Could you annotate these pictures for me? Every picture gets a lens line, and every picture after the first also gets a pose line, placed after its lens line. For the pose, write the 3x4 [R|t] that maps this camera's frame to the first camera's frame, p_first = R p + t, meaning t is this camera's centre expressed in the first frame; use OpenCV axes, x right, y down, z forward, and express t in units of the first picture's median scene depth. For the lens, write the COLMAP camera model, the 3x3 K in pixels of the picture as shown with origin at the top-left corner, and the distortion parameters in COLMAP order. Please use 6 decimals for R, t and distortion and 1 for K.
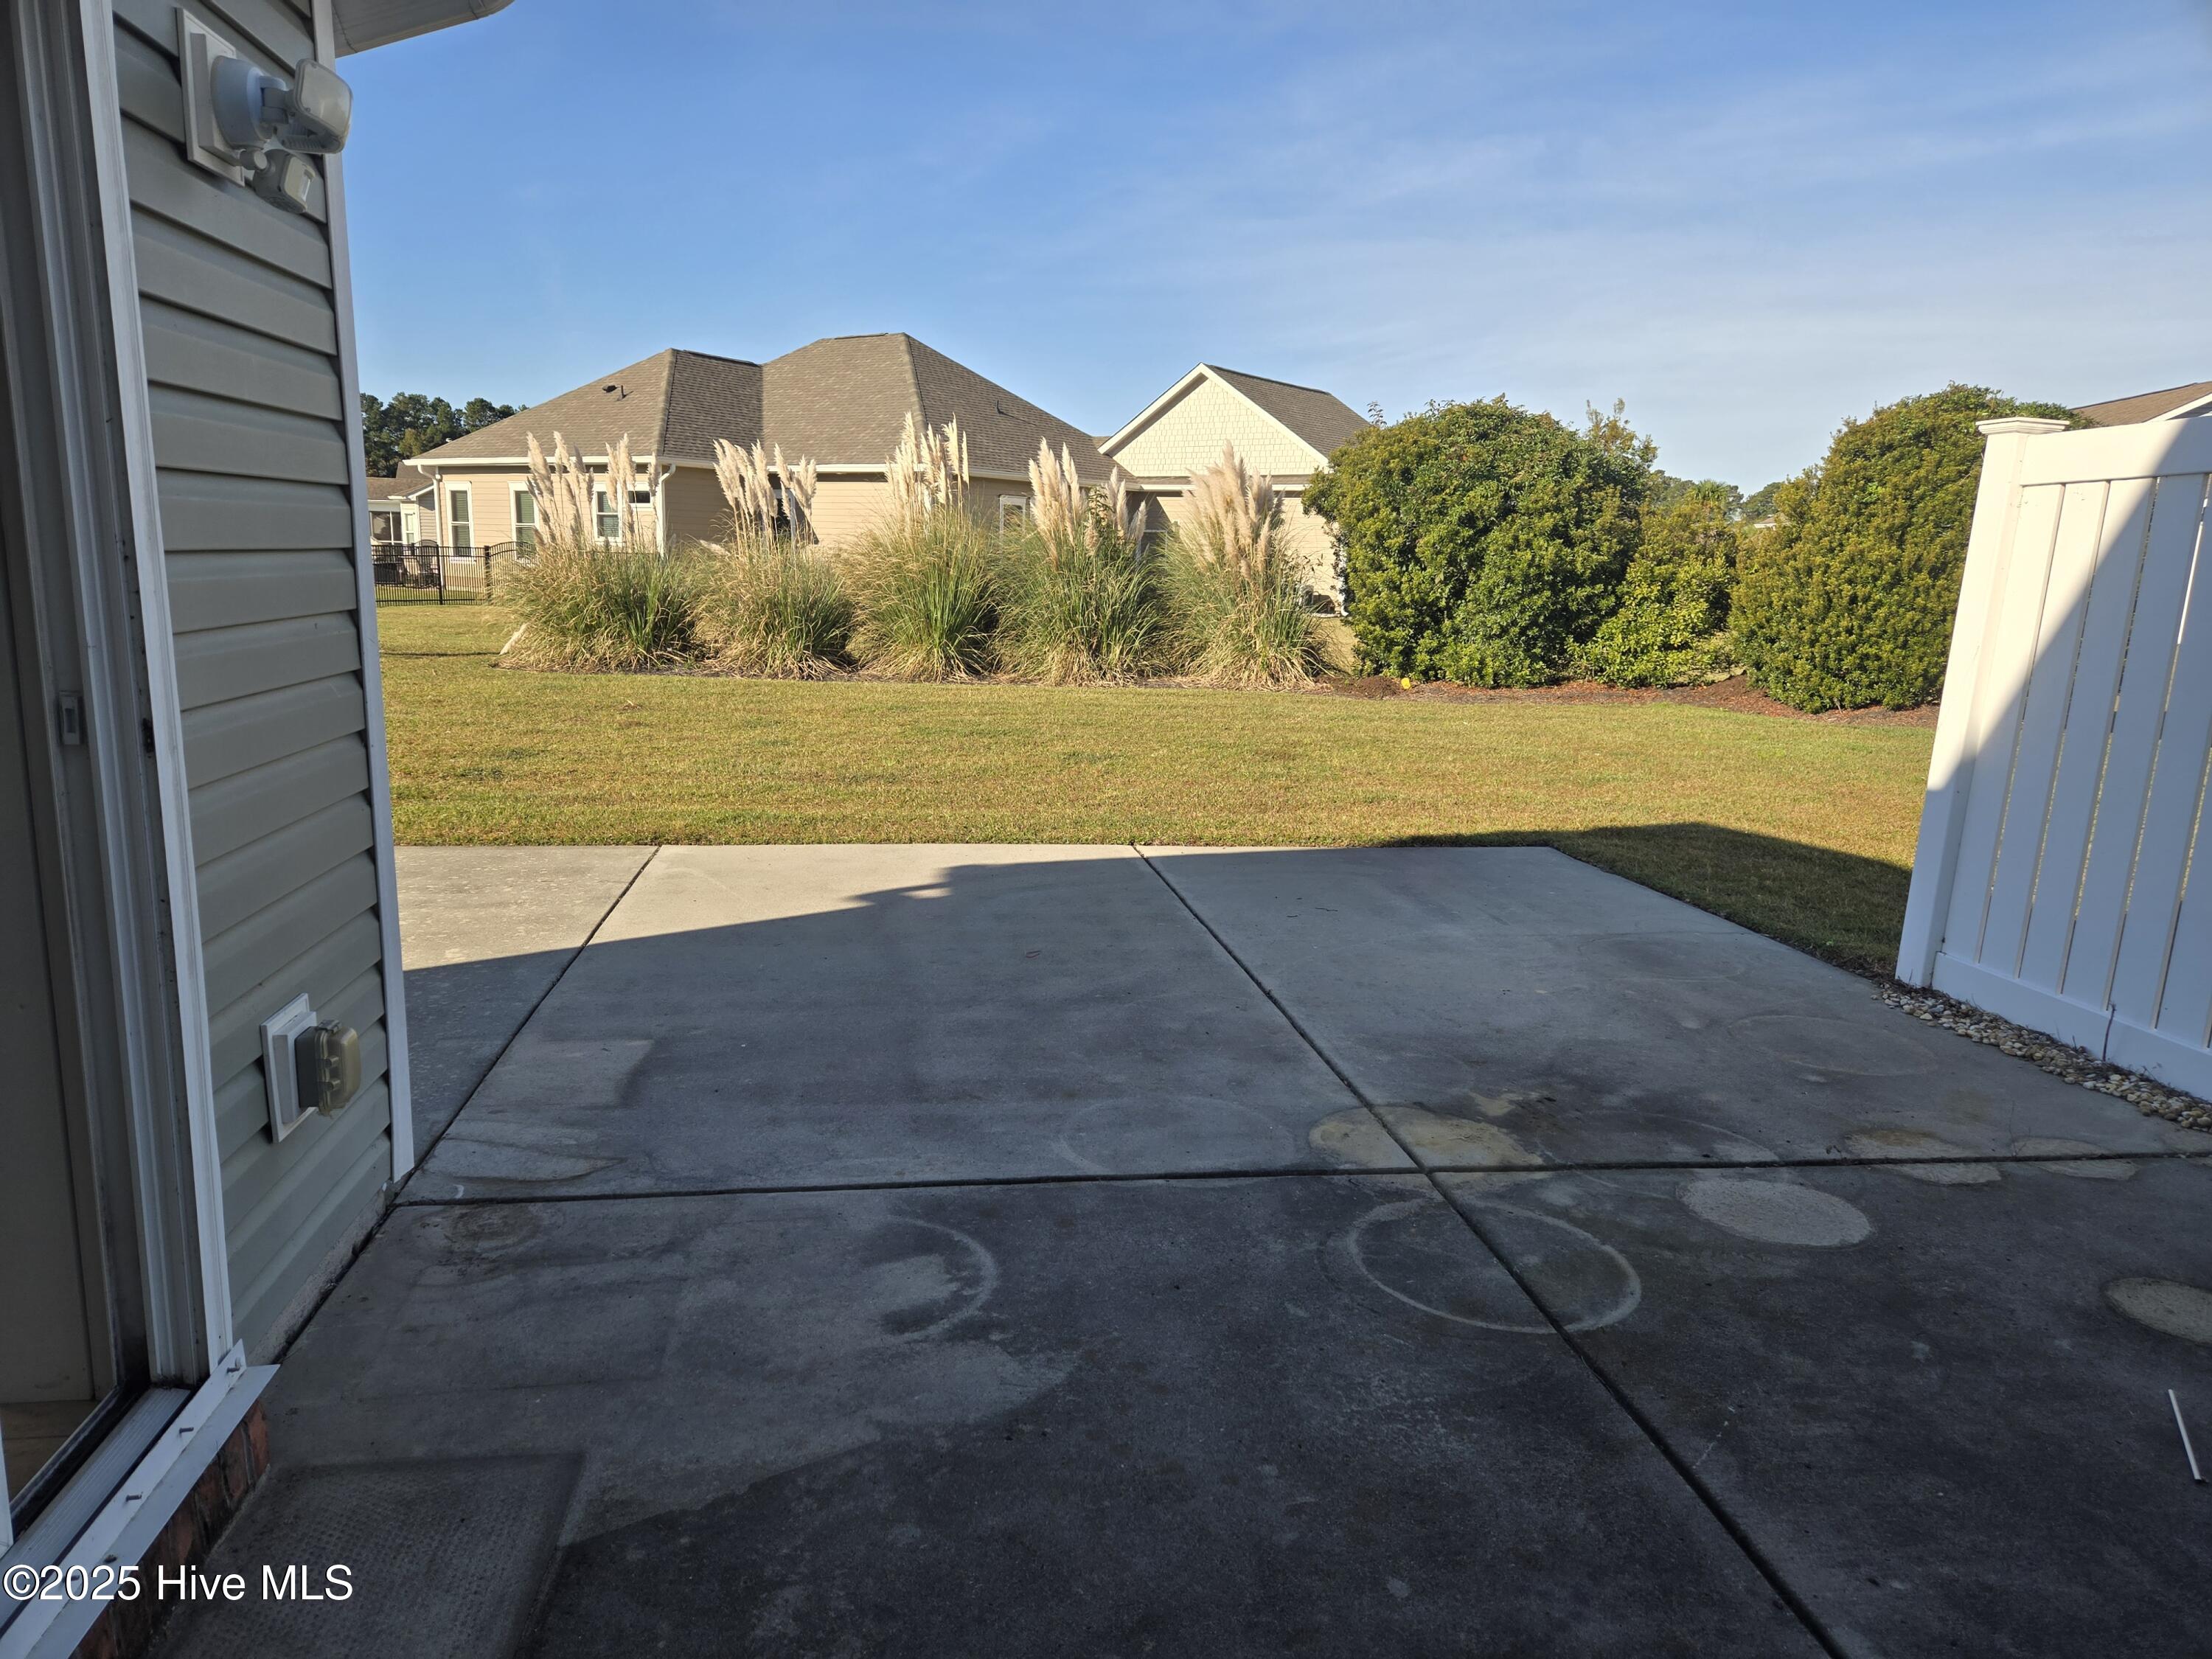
lens RADIAL K [[1476.3, 0, 1103.2], [0, 1476.3, 852.0], [0, 0, 1]] dist [0.077946, -0.054668]
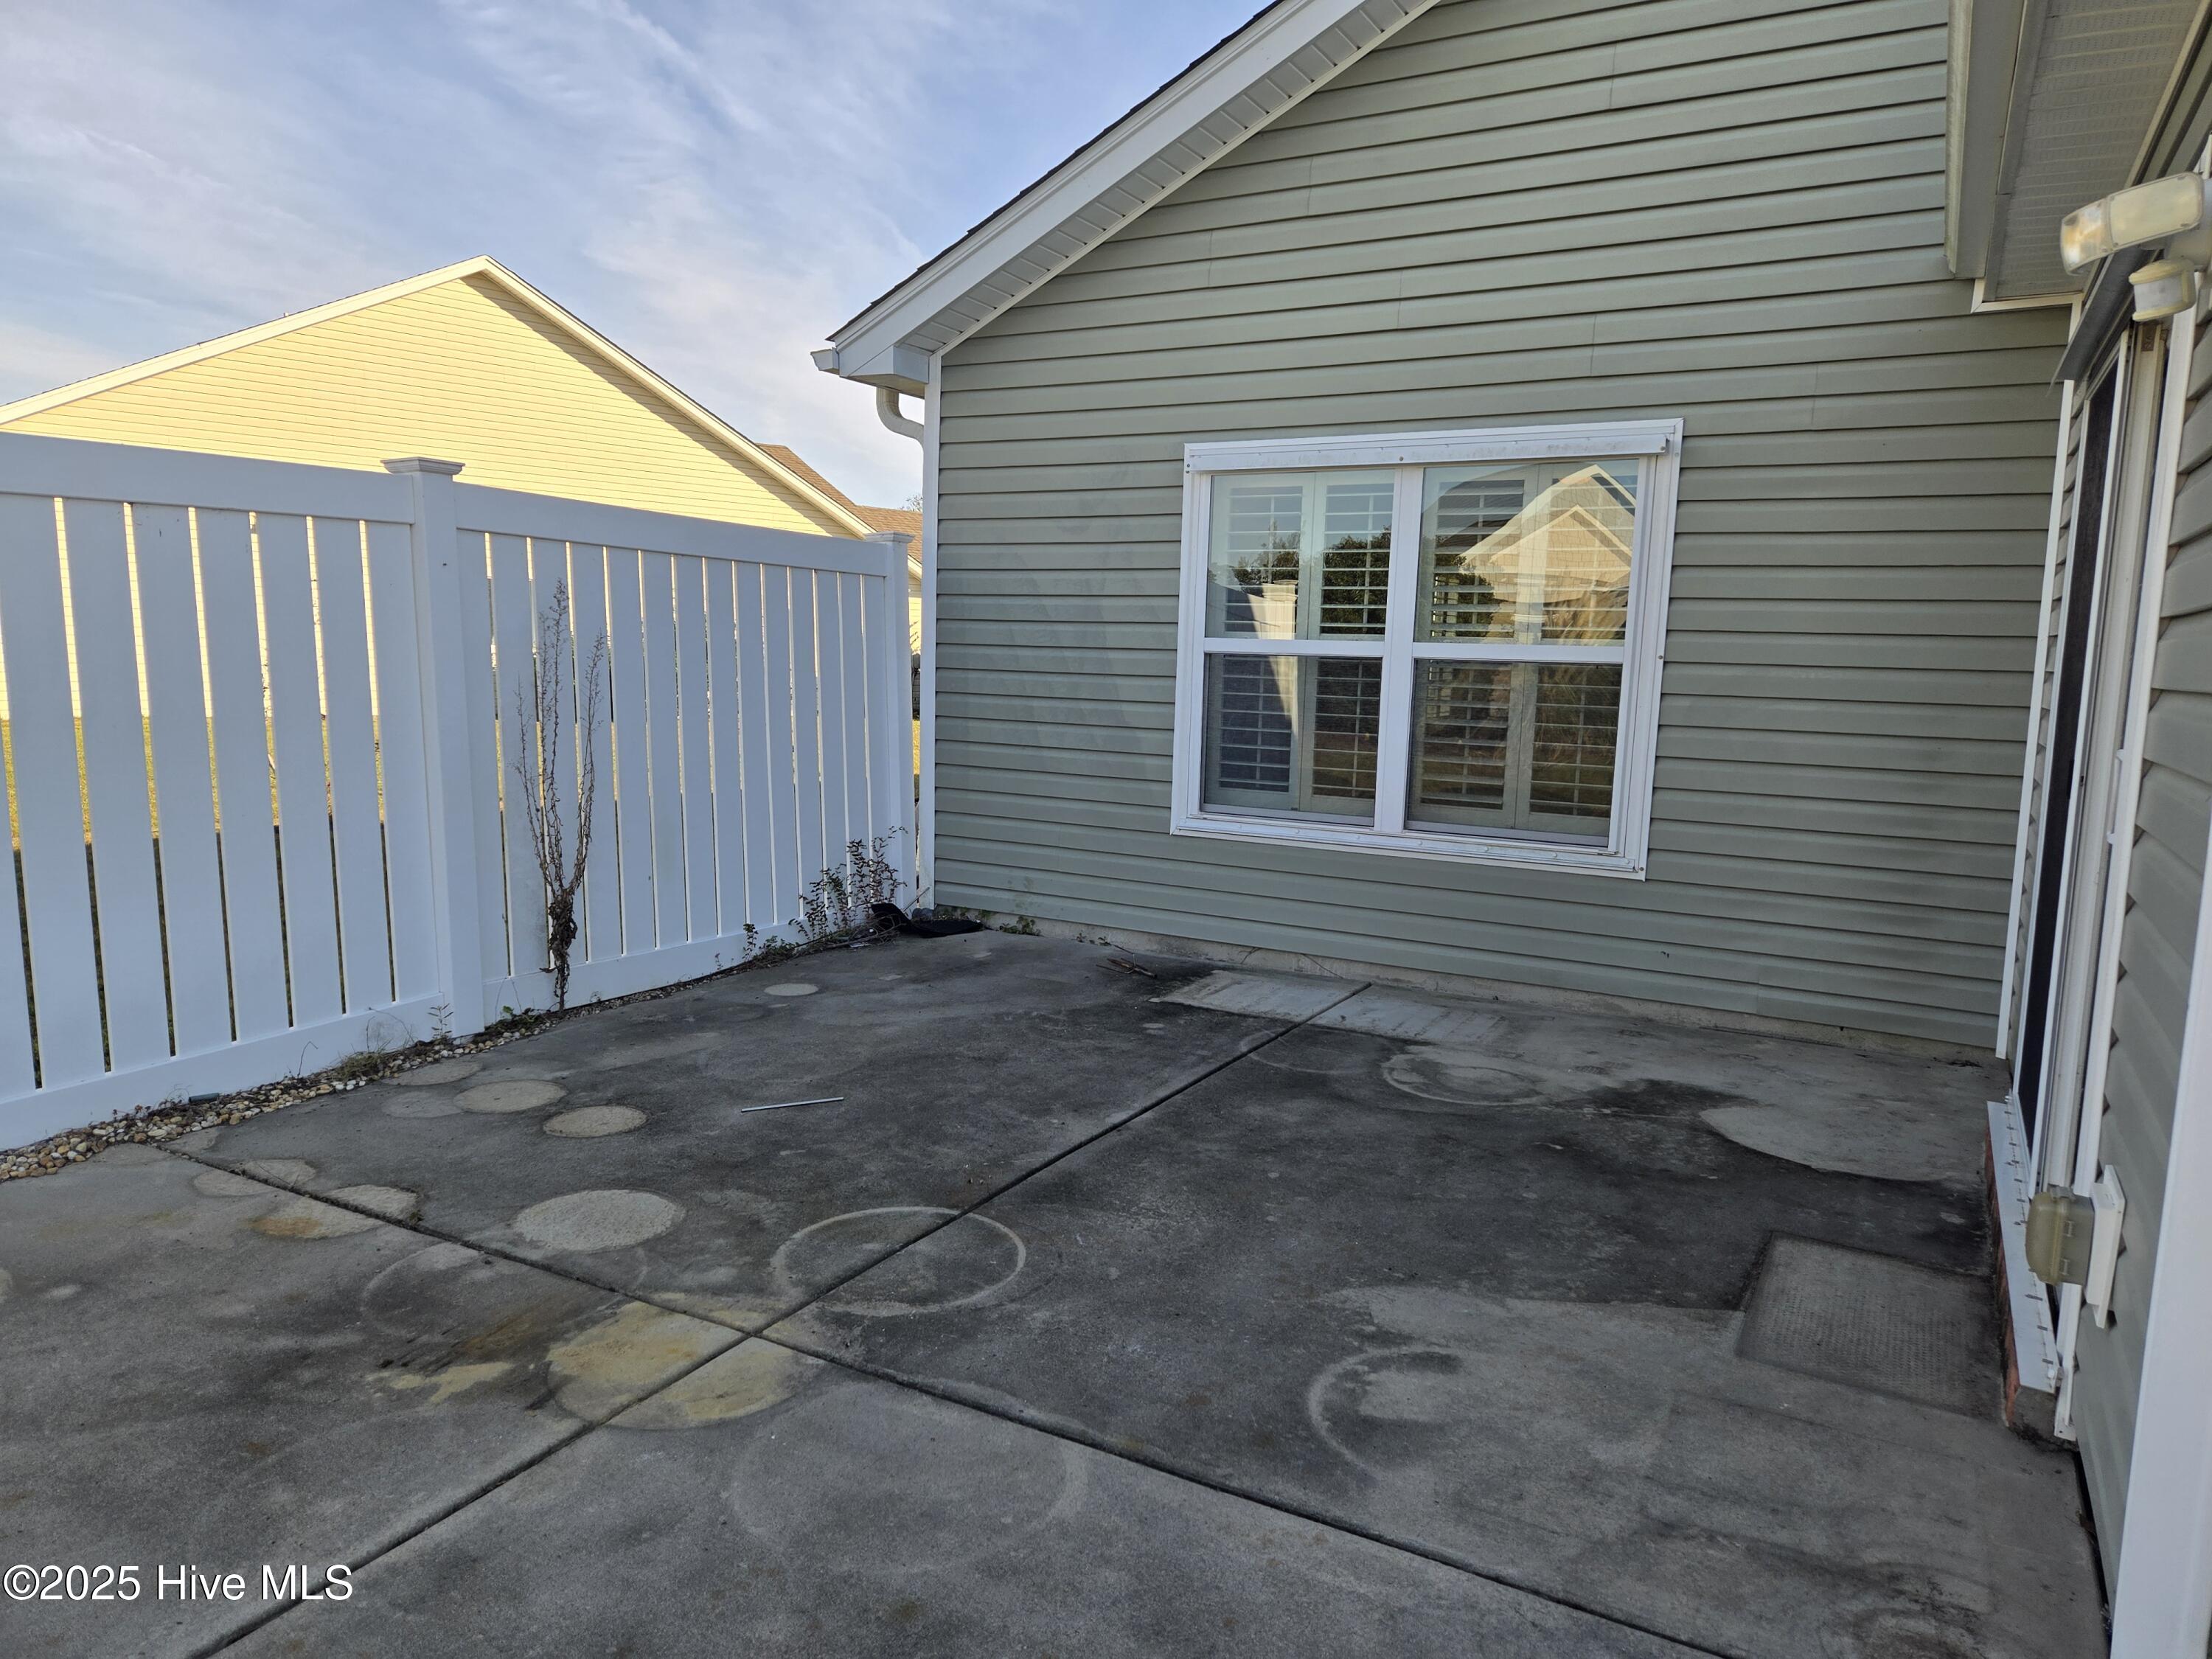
lens RADIAL K [[1476.3, 0, 1103.0], [0, 1476.3, 836.7], [0, 0, 1]] dist [0.077946, -0.054668]
pose [[-0.795652, -0.124589, 0.592803, -0.209358], [0.073629, 0.951473, 0.298793, -0.149925], [-0.601263, 0.281383, -0.747868, 0.728339]]
